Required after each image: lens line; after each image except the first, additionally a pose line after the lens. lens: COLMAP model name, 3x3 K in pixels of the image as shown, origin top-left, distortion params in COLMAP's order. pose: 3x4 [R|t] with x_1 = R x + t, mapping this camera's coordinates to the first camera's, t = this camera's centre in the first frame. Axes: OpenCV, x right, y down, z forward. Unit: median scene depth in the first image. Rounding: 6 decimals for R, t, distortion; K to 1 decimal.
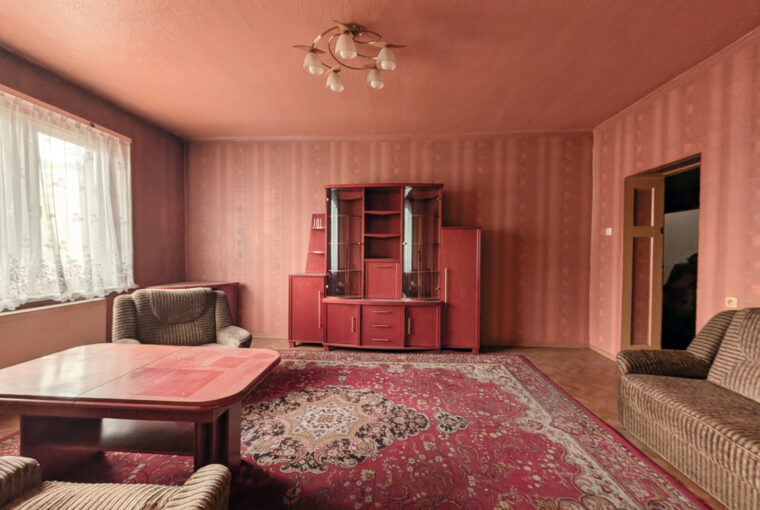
lens RADIAL K [[313.1, 0, 380.0], [0, 313.1, 255.0], [0, 0, 1]] dist [-0.000488, -0.000052]
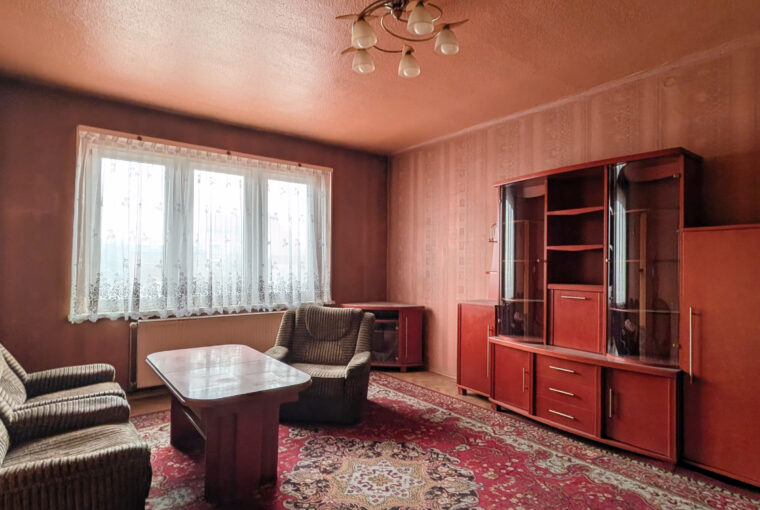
lens RADIAL K [[416.7, 0, 380.0], [0, 416.7, 255.0], [0, 0, 1]] dist [0.000287, -0.000112]
pose [[0.654749, -0.018886, -0.755611, 0.383897], [-0.013079, 0.999255, -0.036309, -0.013094], [0.755733, 0.033656, 0.654014, 0.158724]]
